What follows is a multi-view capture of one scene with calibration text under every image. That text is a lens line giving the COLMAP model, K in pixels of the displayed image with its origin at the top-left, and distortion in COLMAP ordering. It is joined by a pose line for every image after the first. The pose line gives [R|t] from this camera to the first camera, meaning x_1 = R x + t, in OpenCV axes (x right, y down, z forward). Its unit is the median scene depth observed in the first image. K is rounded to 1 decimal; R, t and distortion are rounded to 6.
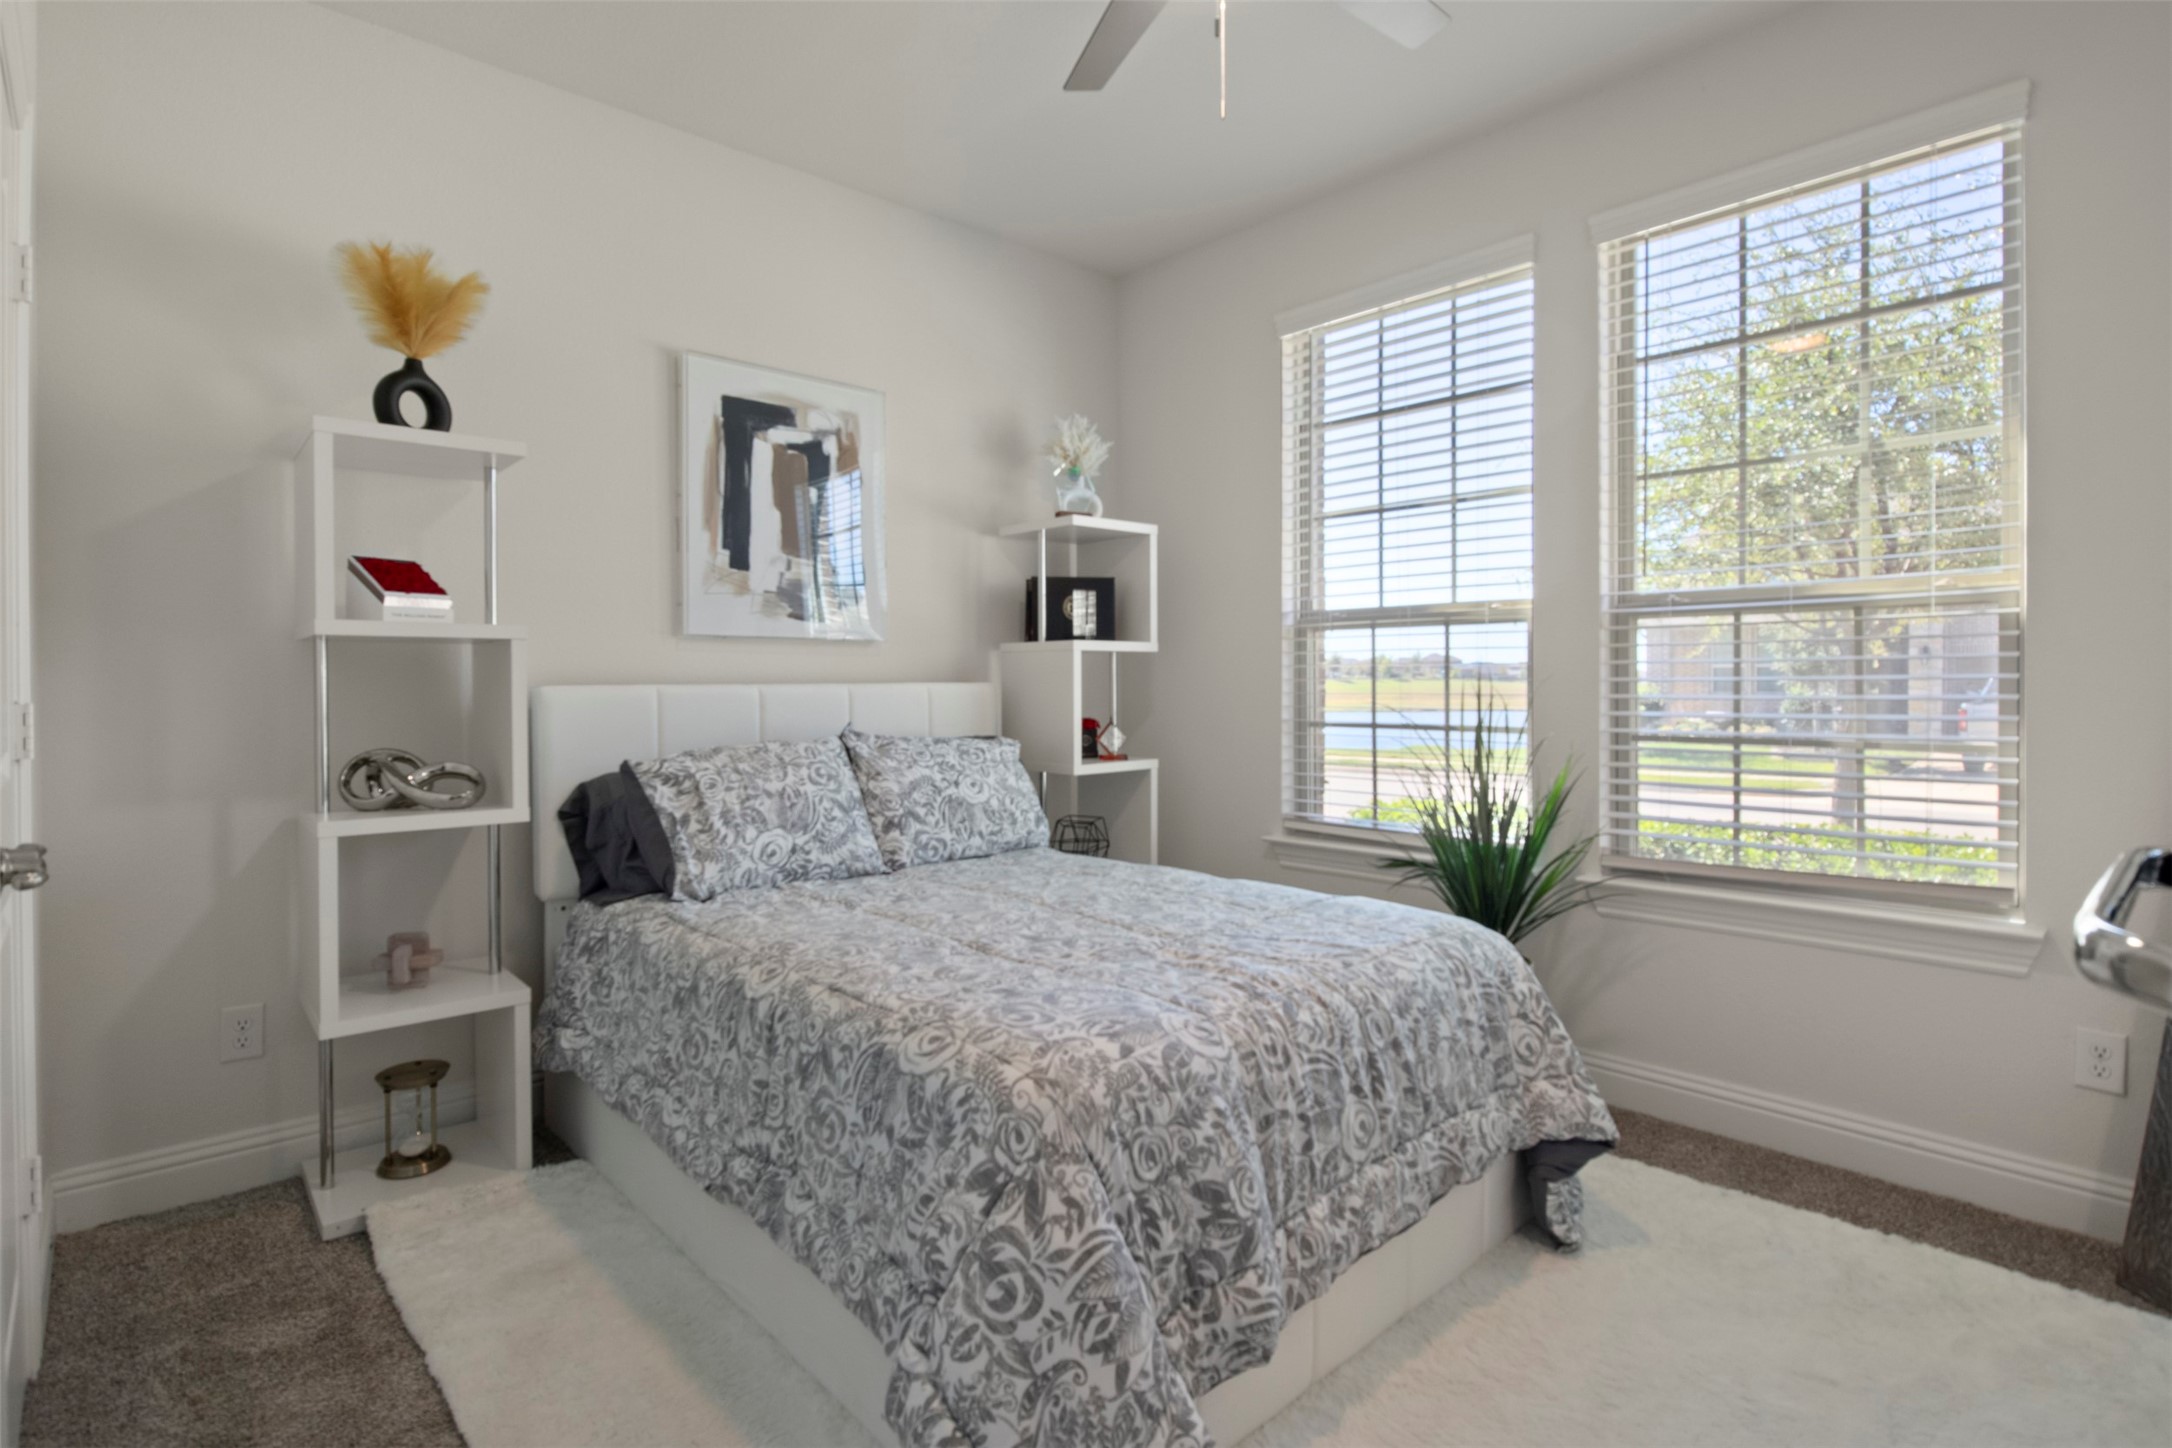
lens RADIAL K [[1088.9, 0, 1088.3], [0, 1088.9, 692.9], [0, 0, 1]] dist [-0.020262, 0.000330]
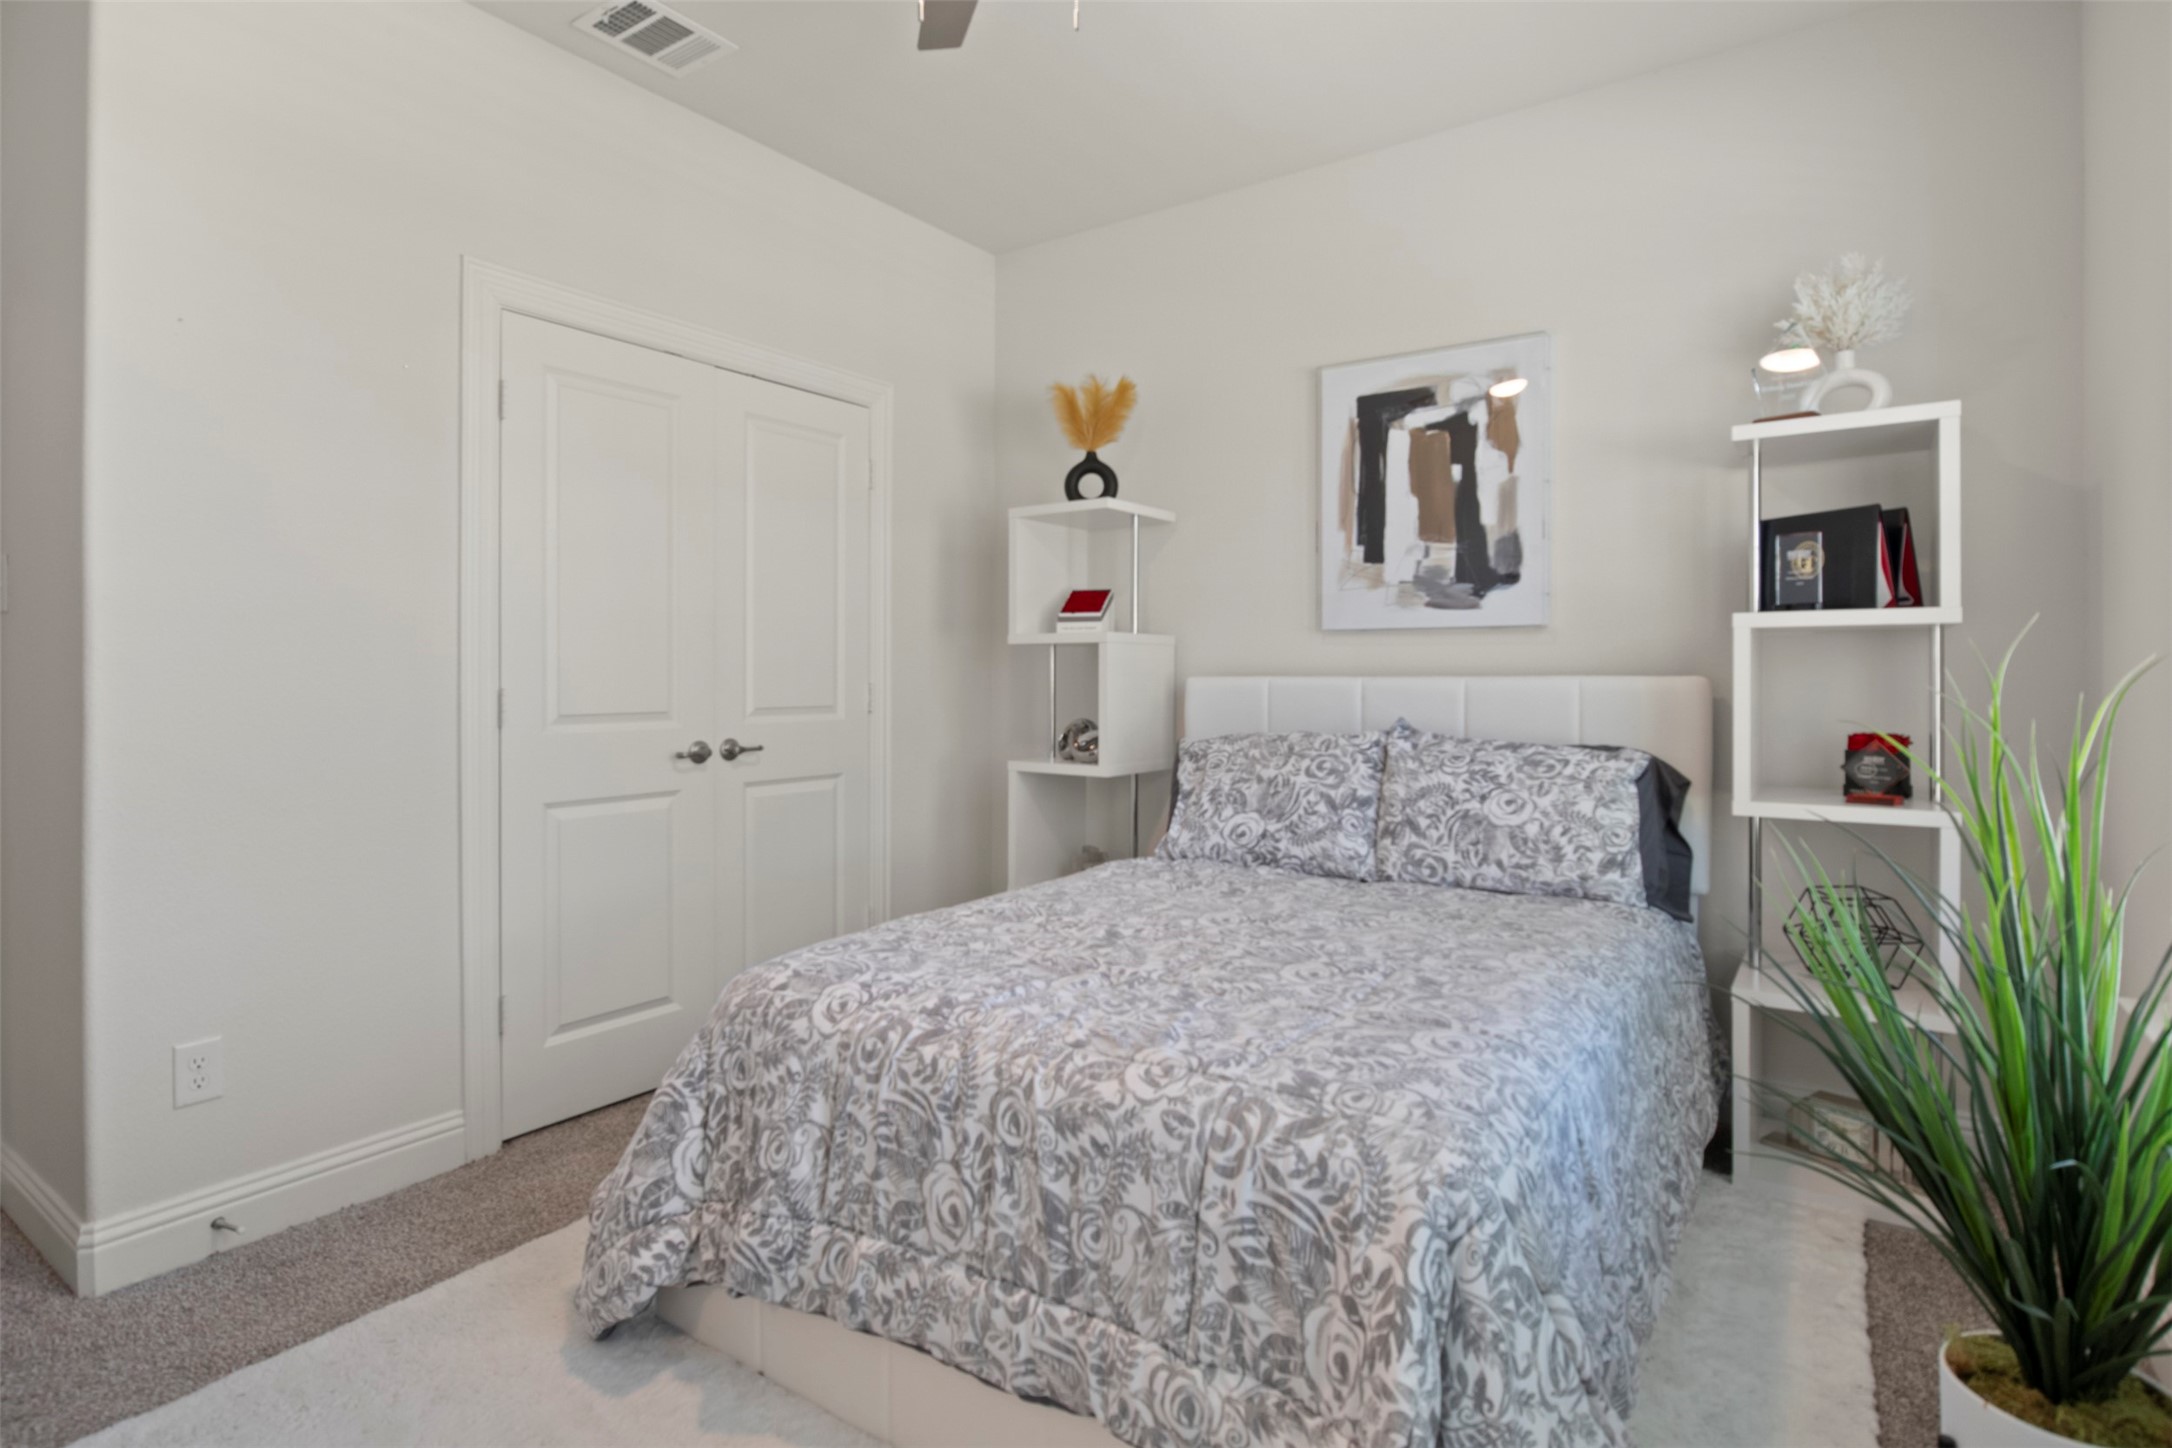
lens RADIAL K [[1088.9, 0, 1088.3], [0, 1088.9, 692.9], [0, 0, 1]] dist [-0.020262, 0.000330]
pose [[0.215554, 0.018803, -0.976311, 0.644974], [-0.011103, 0.999797, 0.016805, -0.007417], [0.976429, 0.007217, 0.215719, 0.549669]]
